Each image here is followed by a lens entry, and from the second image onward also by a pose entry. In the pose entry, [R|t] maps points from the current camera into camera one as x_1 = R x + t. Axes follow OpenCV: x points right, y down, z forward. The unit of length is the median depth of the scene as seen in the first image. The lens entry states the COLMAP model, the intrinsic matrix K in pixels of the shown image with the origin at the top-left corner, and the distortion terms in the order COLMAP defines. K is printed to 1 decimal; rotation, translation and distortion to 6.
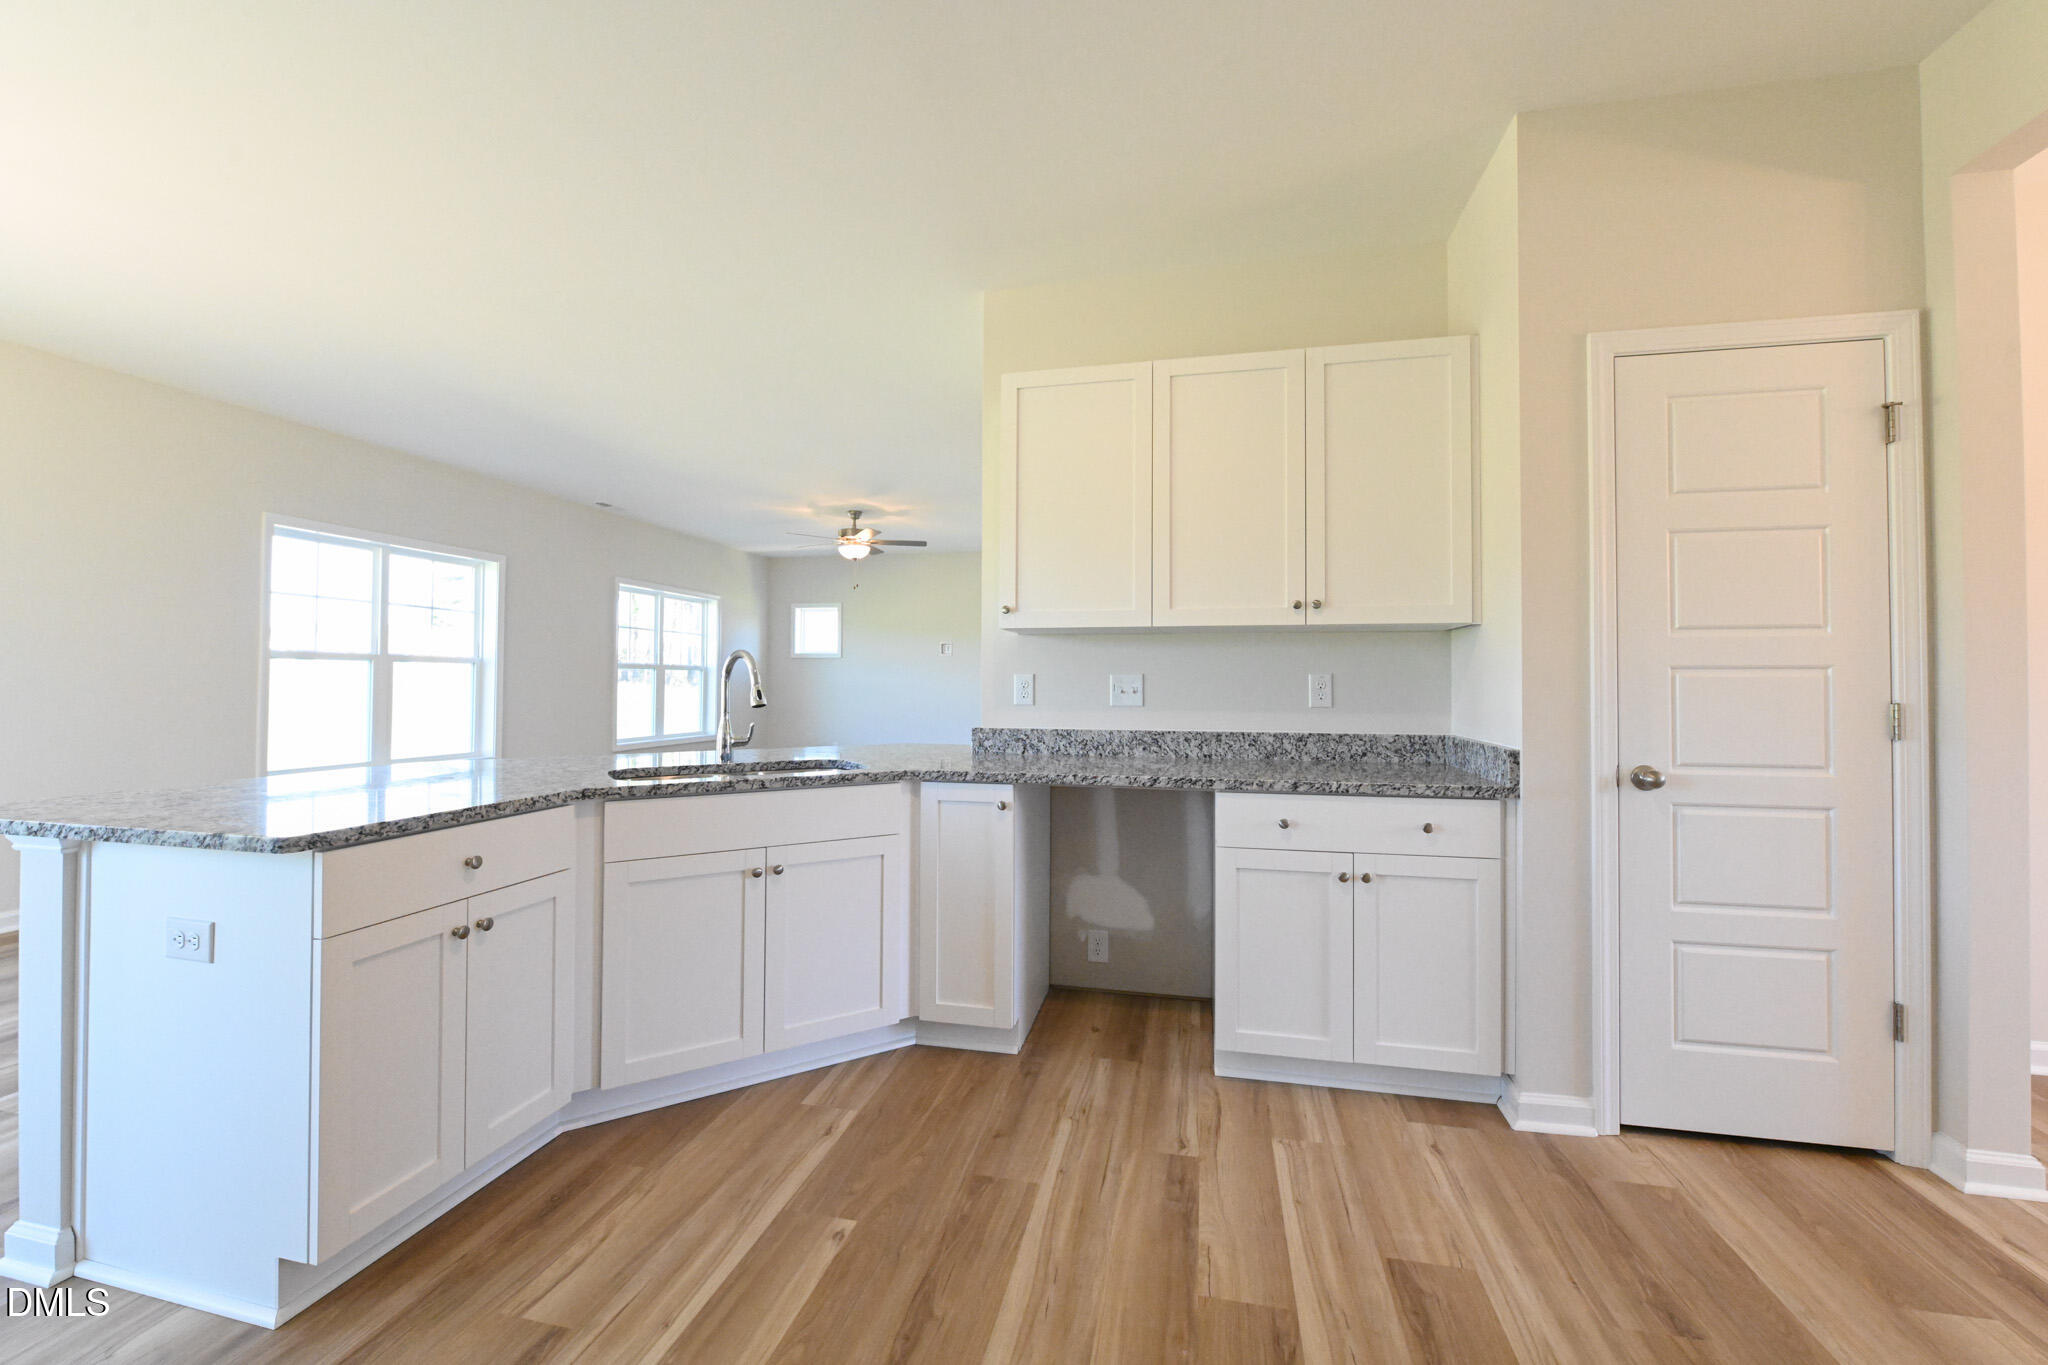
lens RADIAL K [[806.9, 0, 1029.8], [0, 806.9, 667.2], [0, 0, 1]] dist [-0.010185, -0.000376]
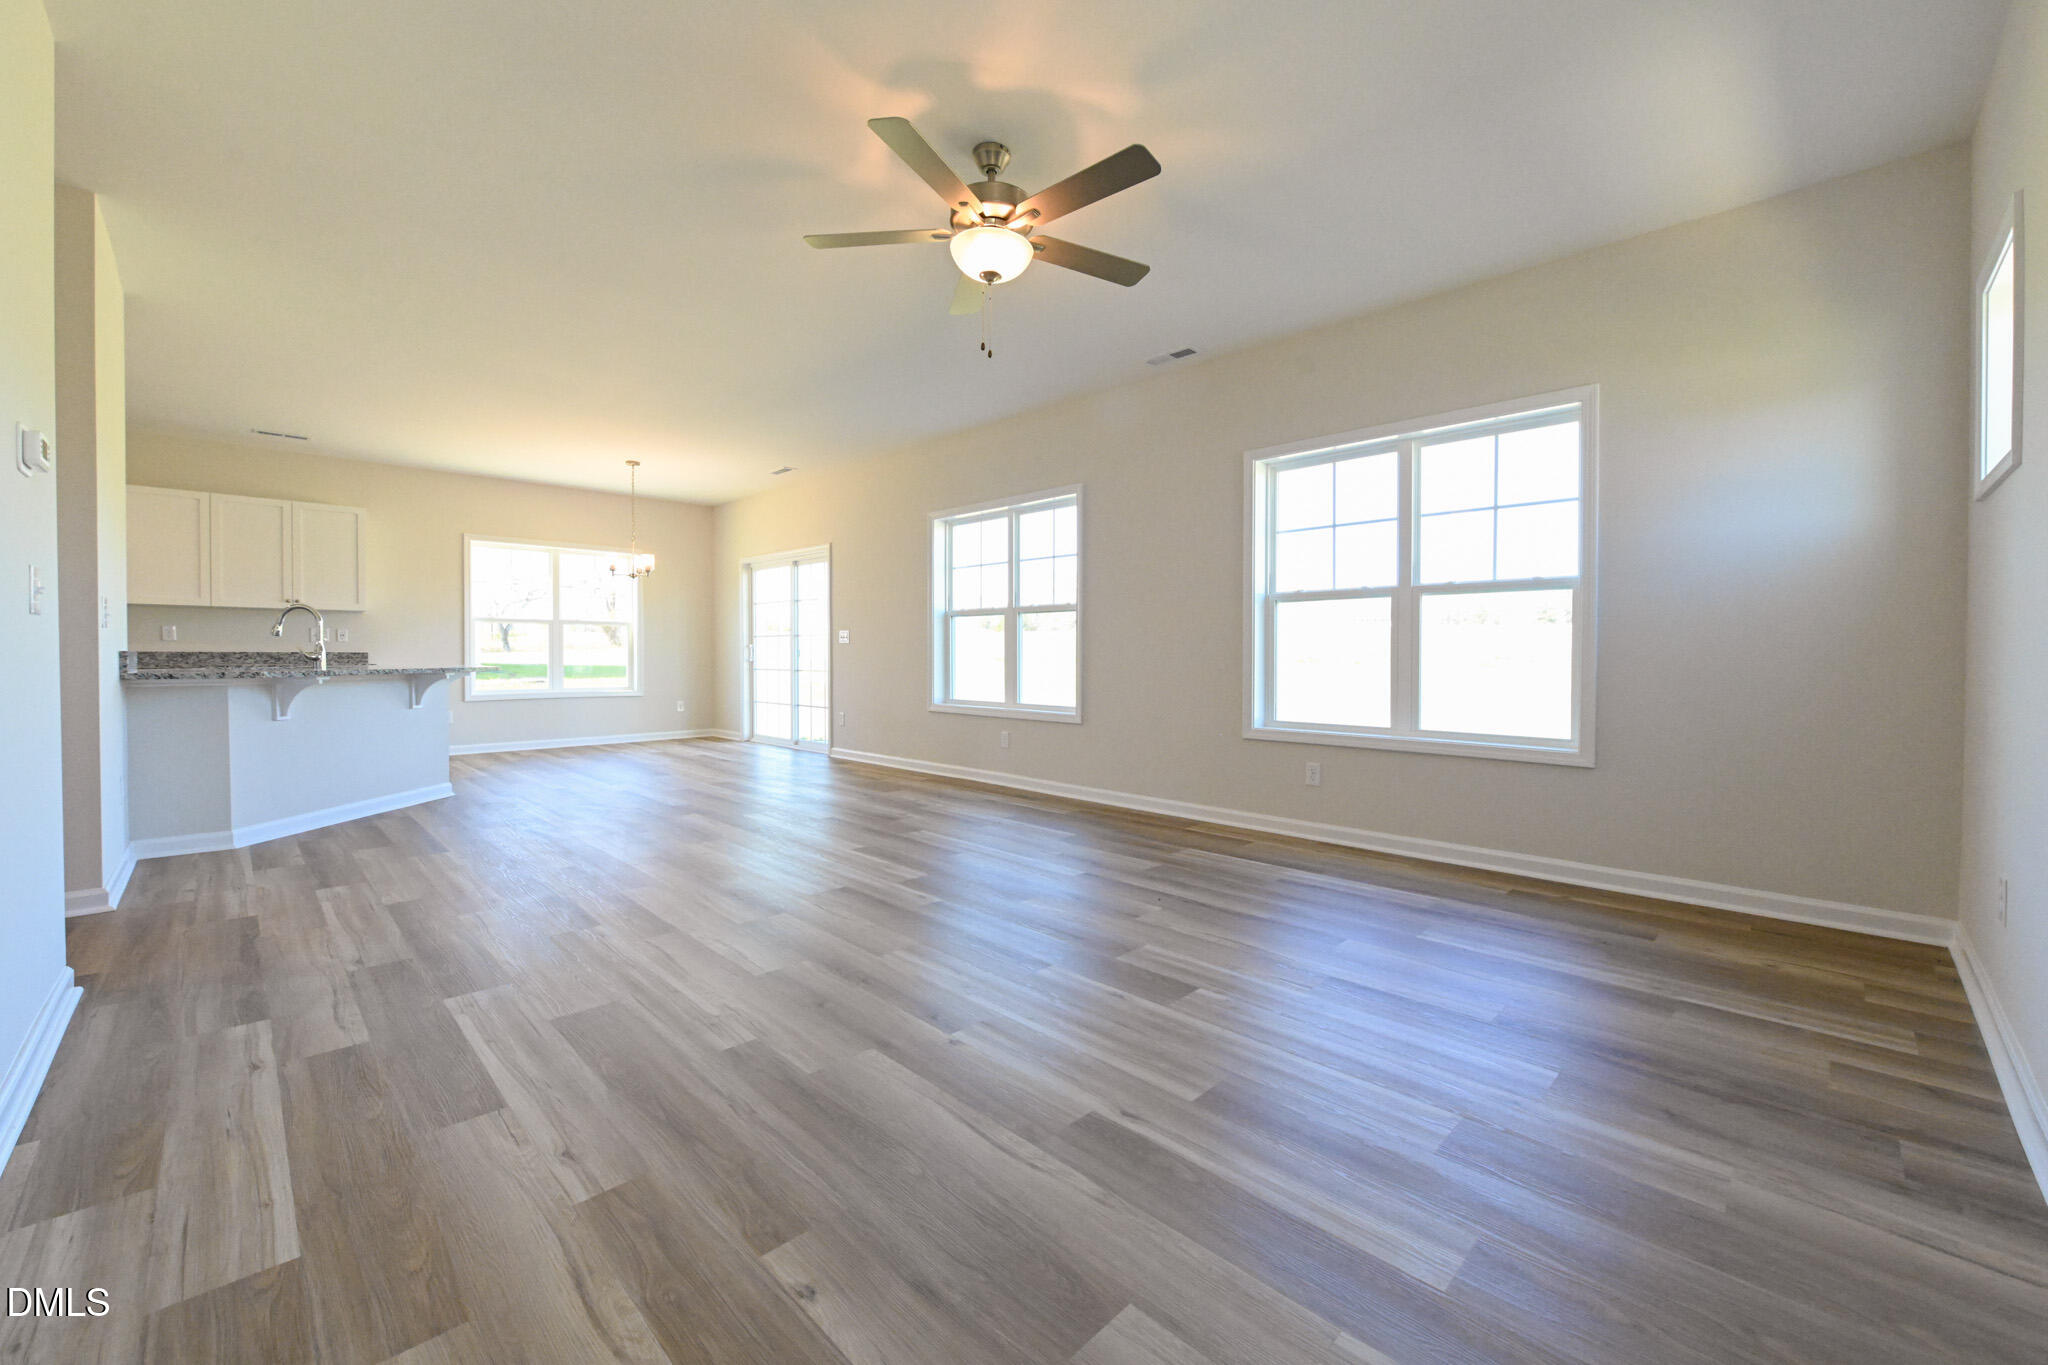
lens RADIAL K [[806.9, 0, 1009.7], [0, 806.9, 671.9], [0, 0, 1]] dist [-0.010185, -0.000376]
pose [[-0.545098, 0.010307, -0.838309, 0.323394], [0.009745, 0.999935, 0.005957, 0.159294], [0.838315, -0.004922, -0.545163, 3.943685]]
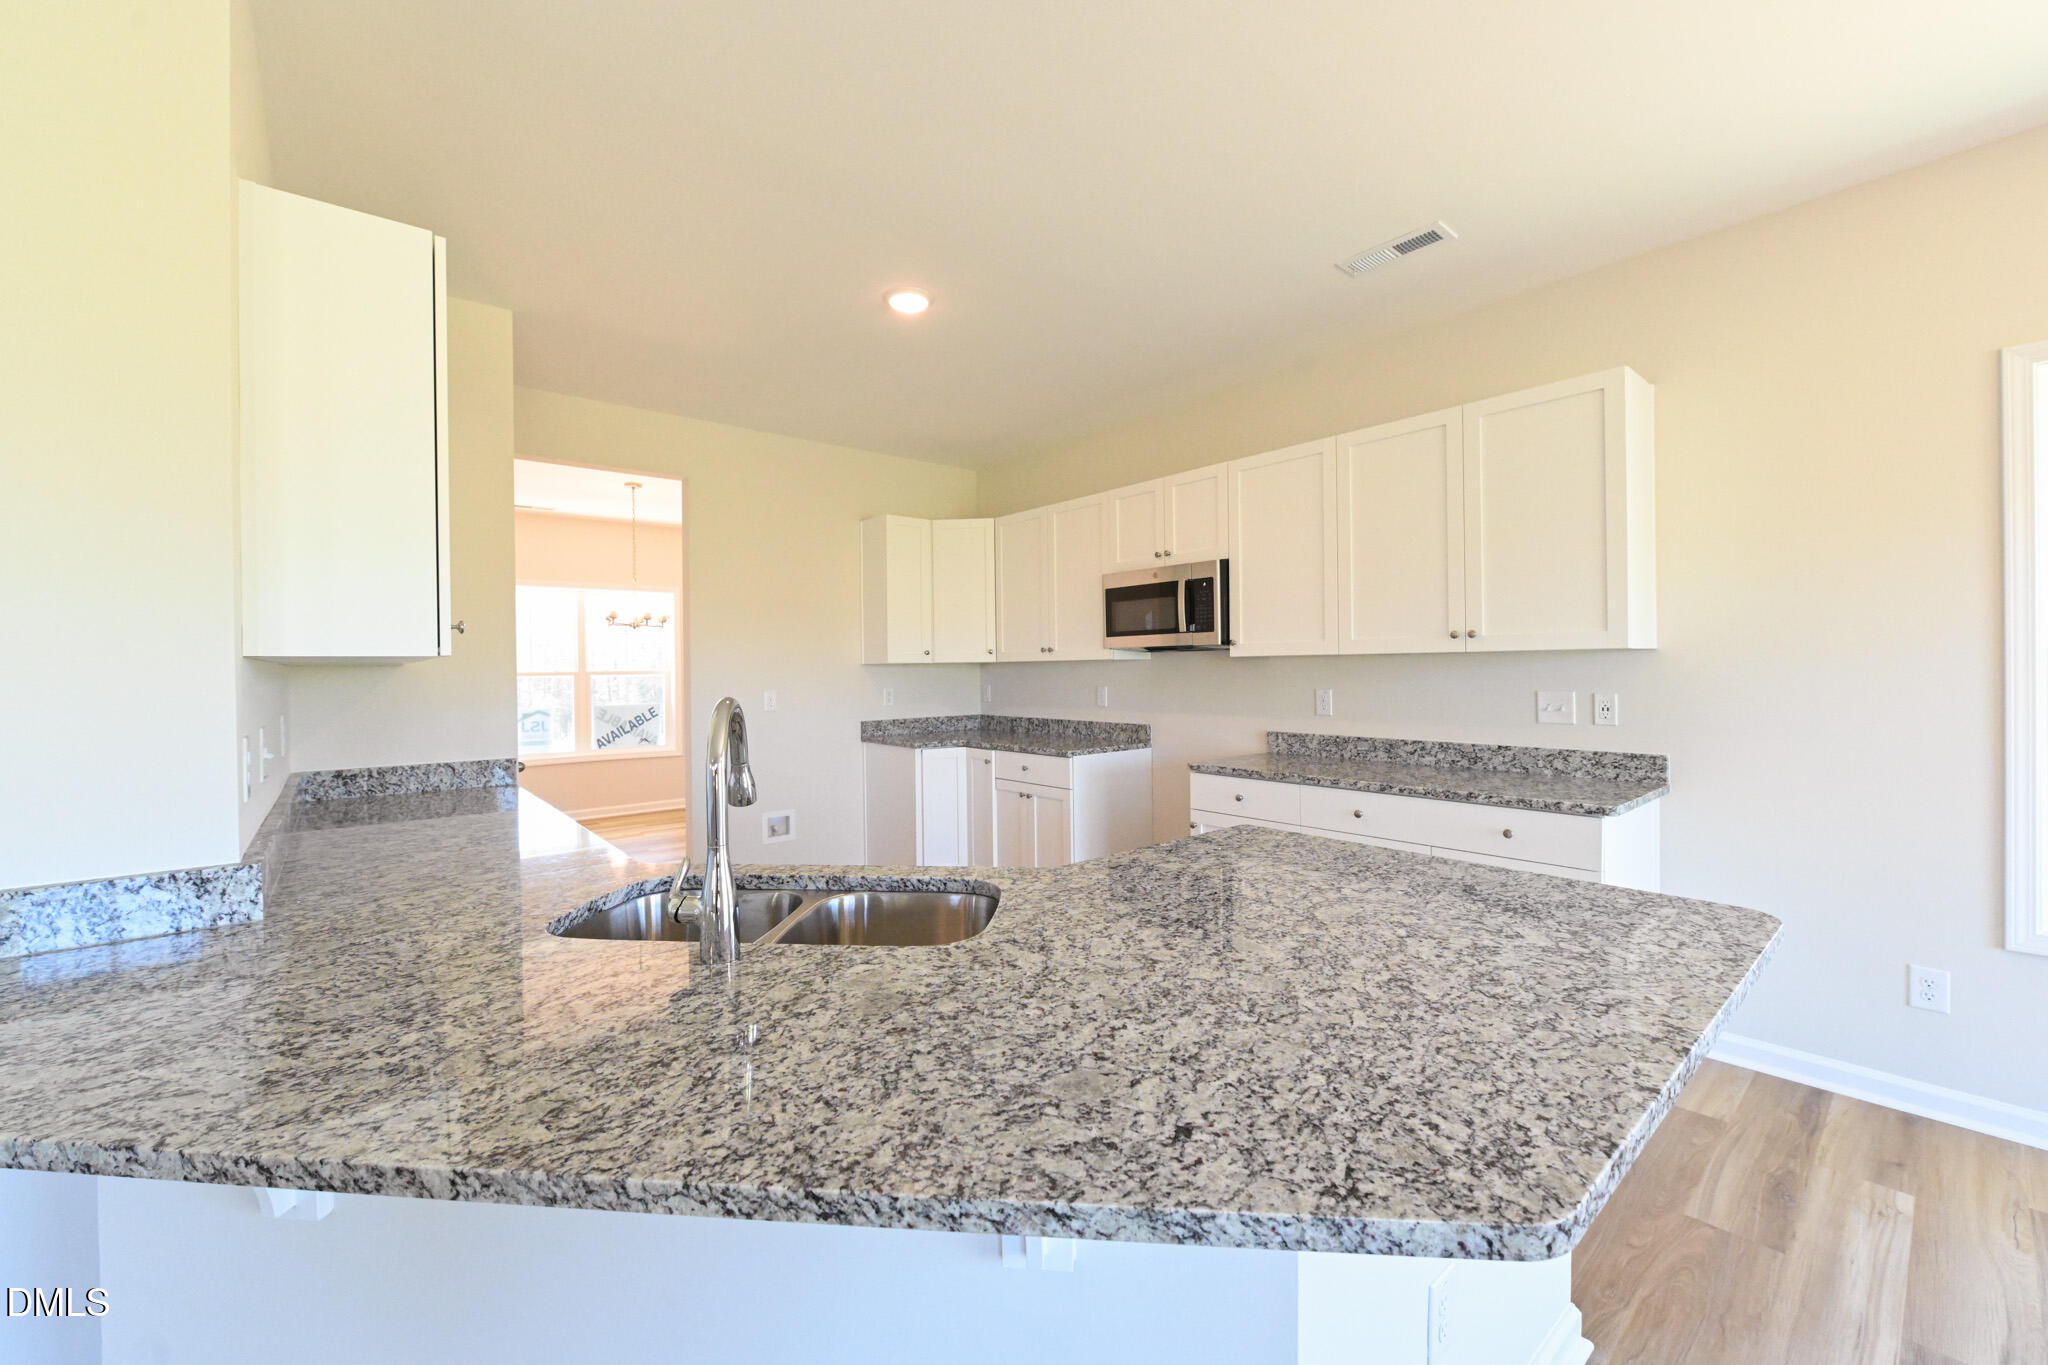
lens RADIAL K [[806.9, 0, 1036.7], [0, 806.9, 673.2], [0, 0, 1]] dist [-0.010185, -0.000376]
pose [[-0.796712, 0.001470, 0.604357, -0.962395], [-0.002954, 0.999976, -0.006327, -0.039903], [-0.604352, -0.006826, -0.796688, 1.525307]]
